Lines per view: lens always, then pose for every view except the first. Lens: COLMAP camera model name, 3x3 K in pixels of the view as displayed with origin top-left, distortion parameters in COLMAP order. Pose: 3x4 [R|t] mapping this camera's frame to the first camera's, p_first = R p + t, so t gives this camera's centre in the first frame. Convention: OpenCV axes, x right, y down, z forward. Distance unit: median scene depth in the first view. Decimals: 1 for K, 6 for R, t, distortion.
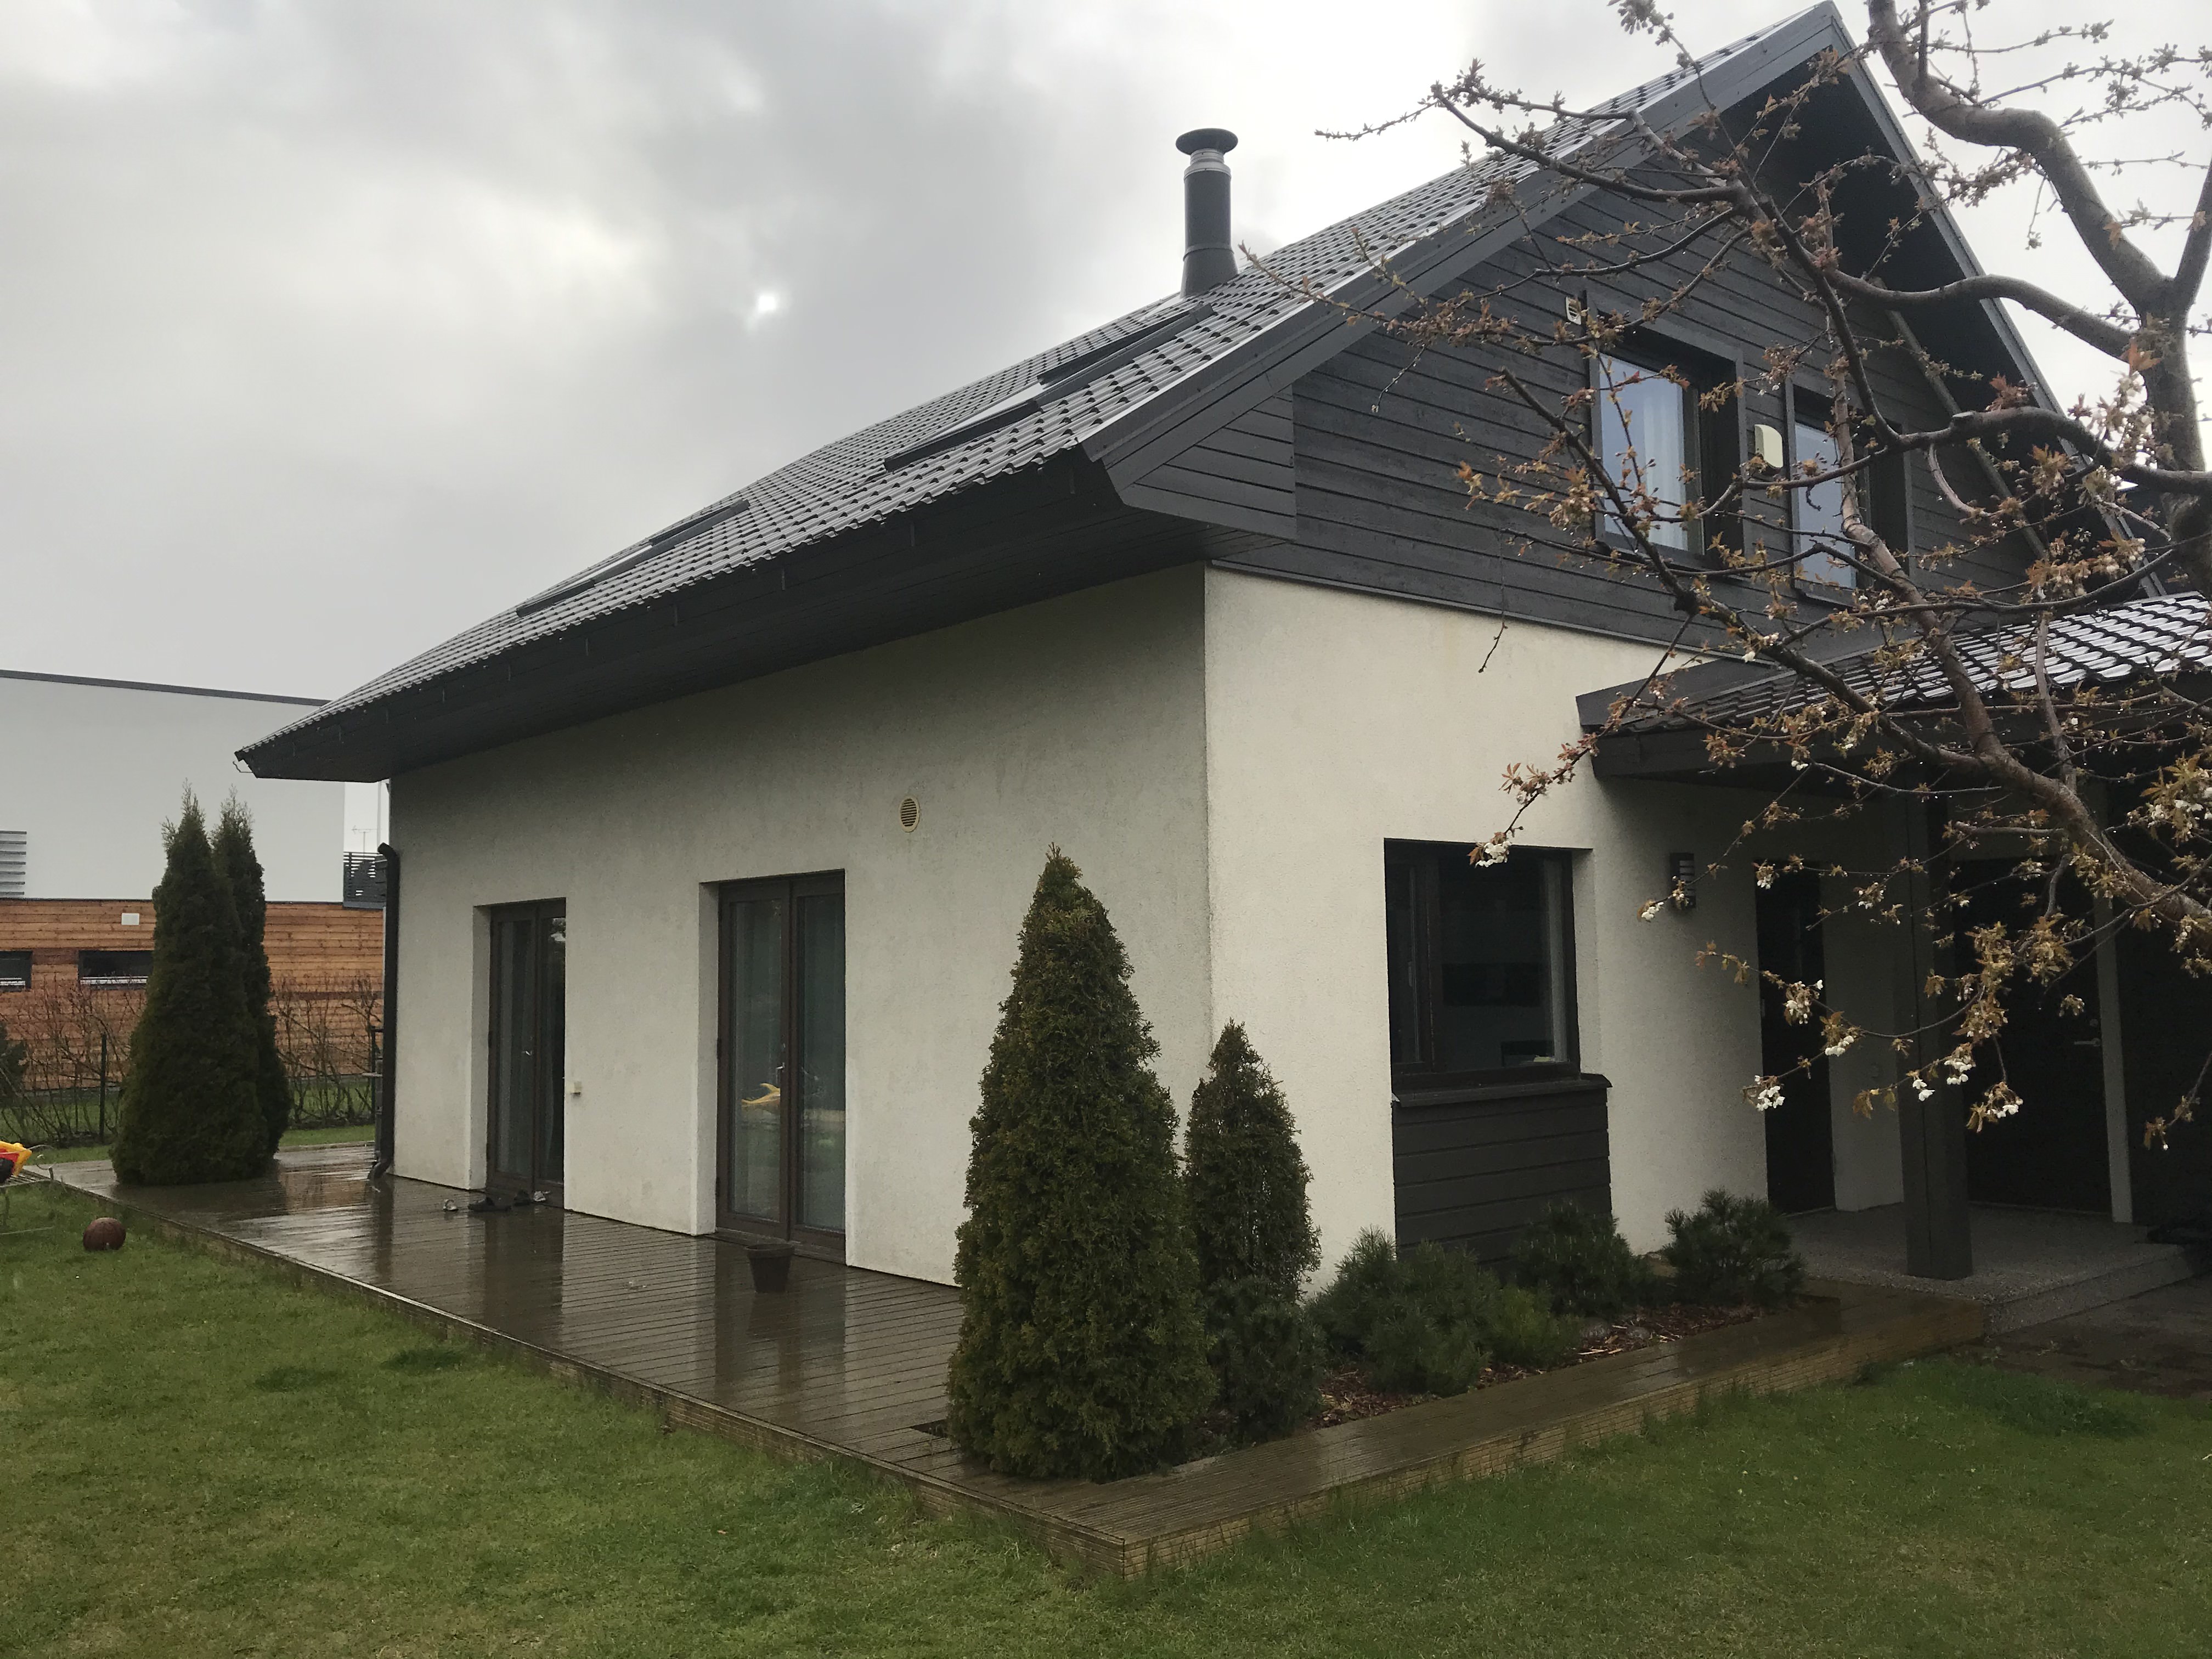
lens RADIAL K [[1805.1, 0, 1106.0], [0, 1805.1, 829.5], [0, 0, 1]] dist [0.004671, -0.040092]
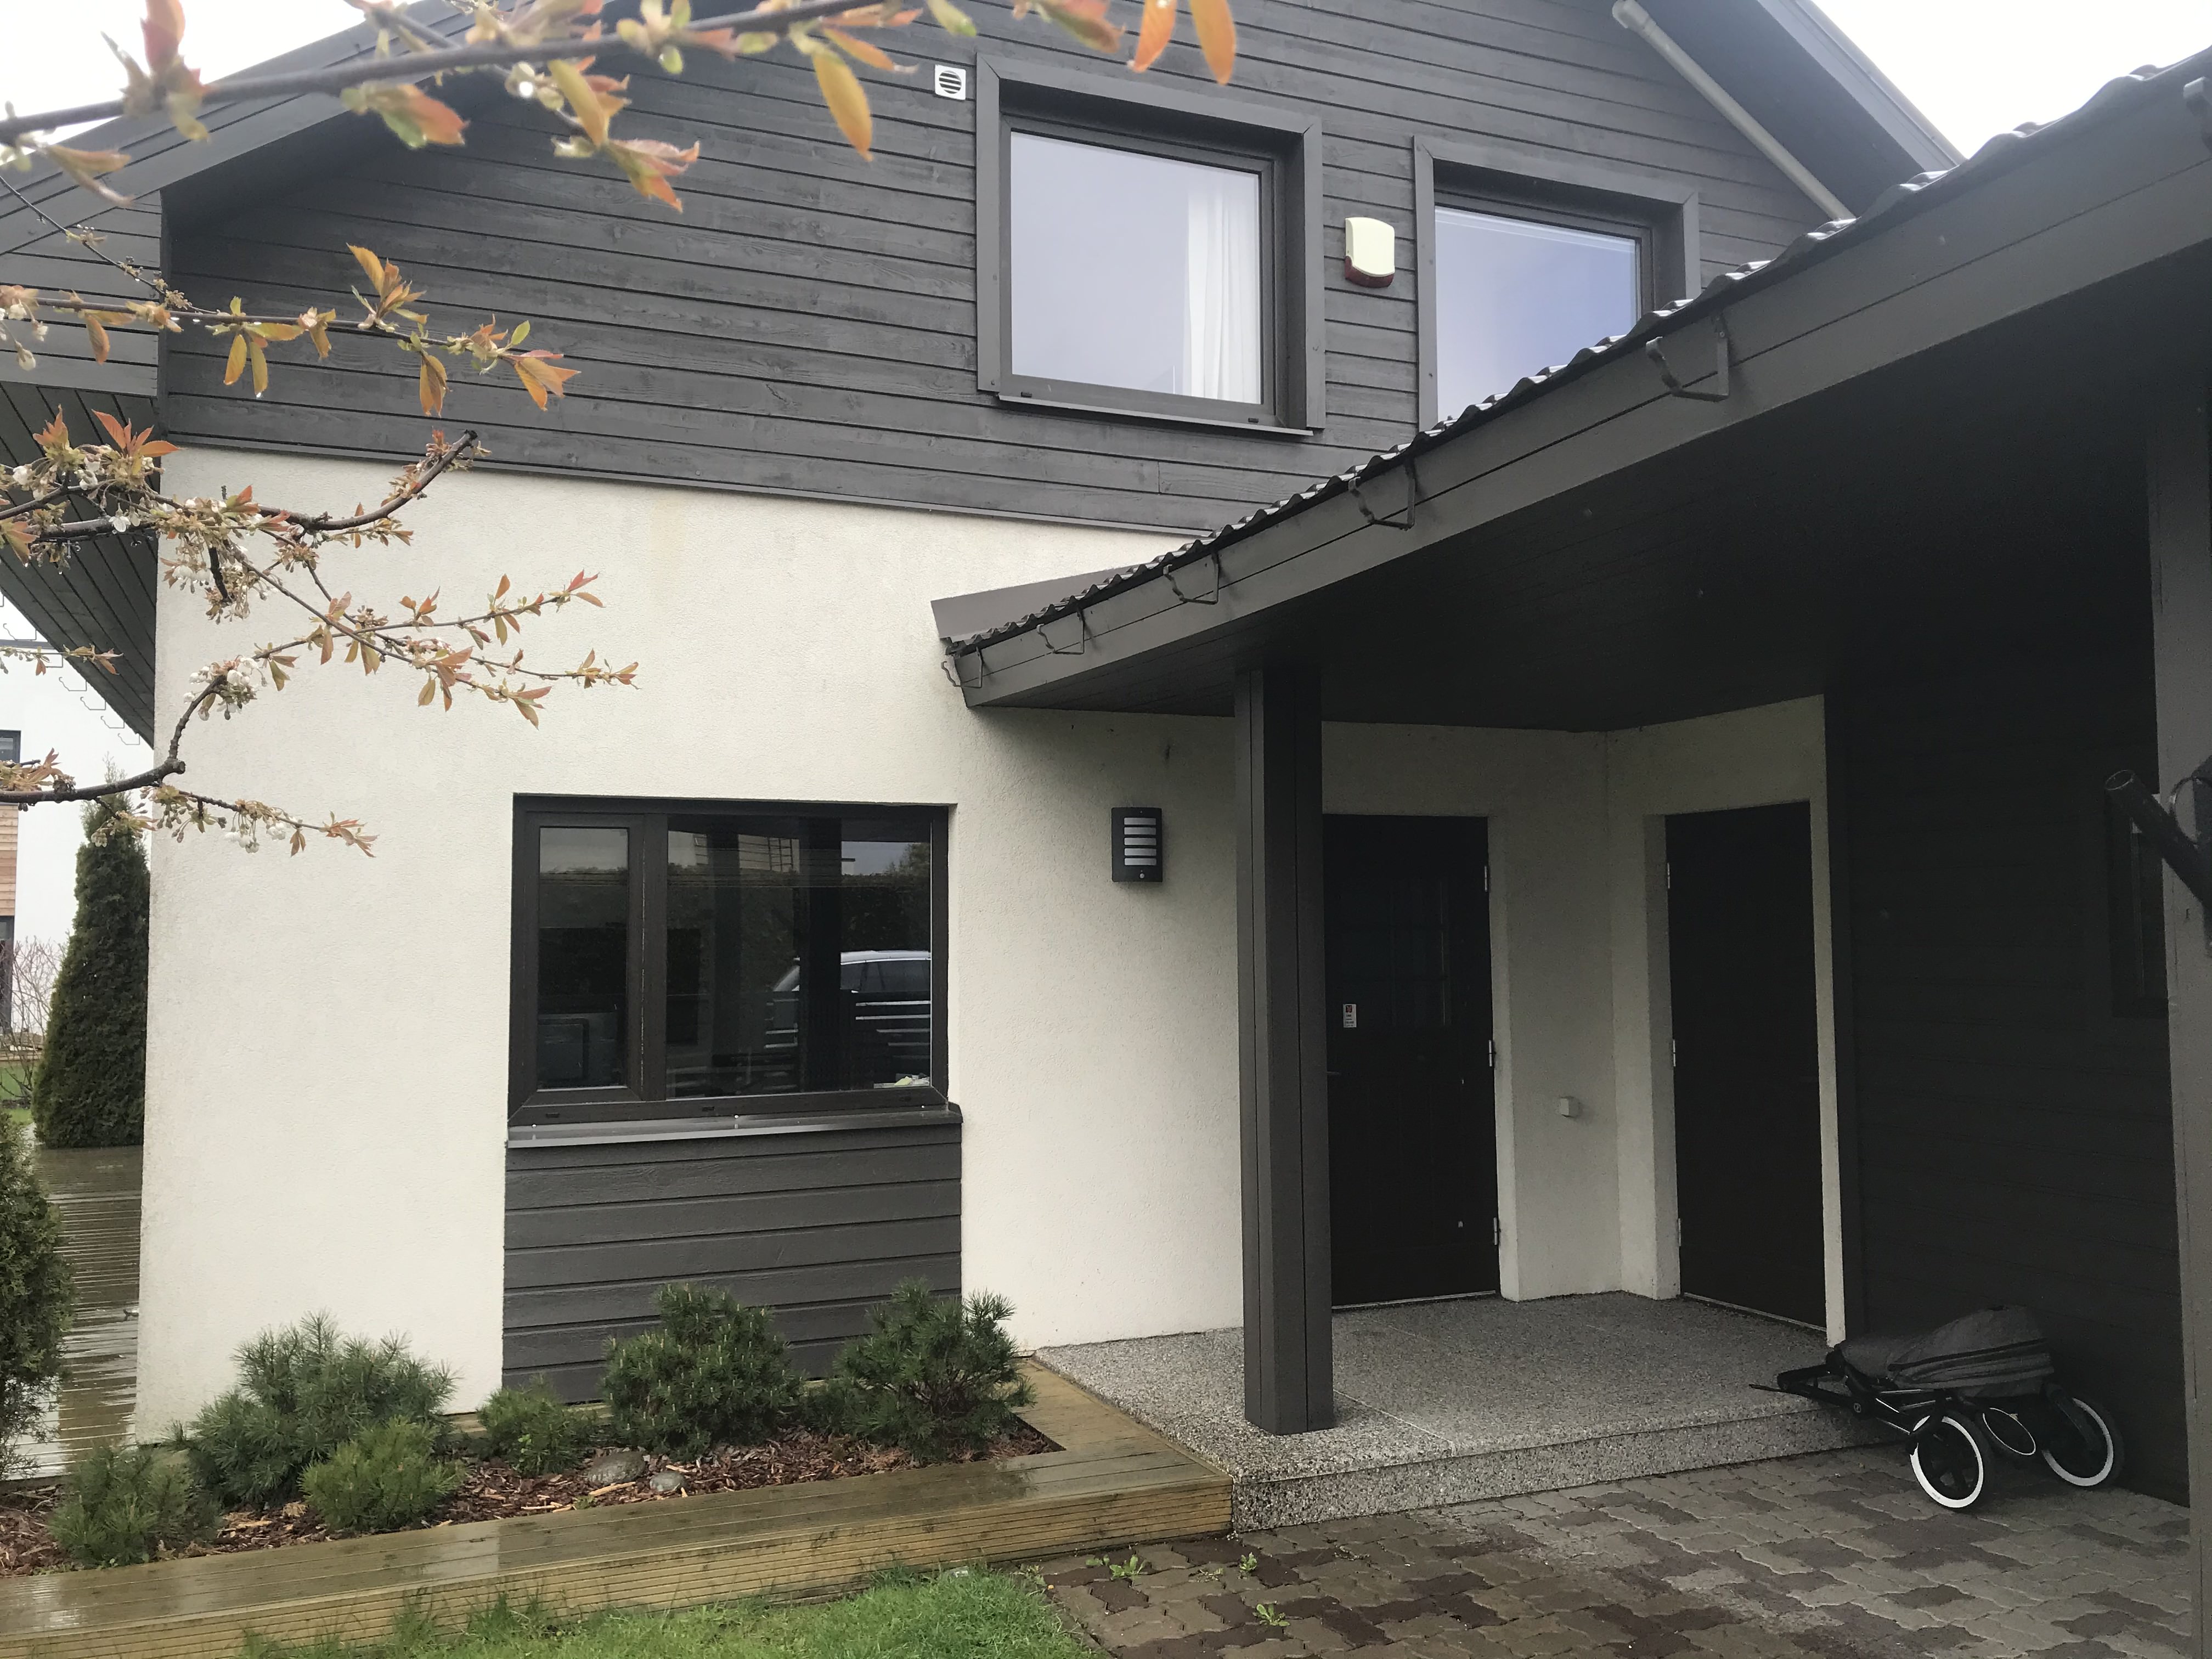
lens RADIAL K [[1805.1, 0, 1106.0], [0, 1805.1, 829.5], [0, 0, 1]] dist [0.004671, -0.040092]
pose [[0.956831, -0.008451, -0.290521, 0.541744], [0.014311, 0.999735, 0.018051, 0.009046], [0.290291, -0.021429, 0.956698, 0.302236]]
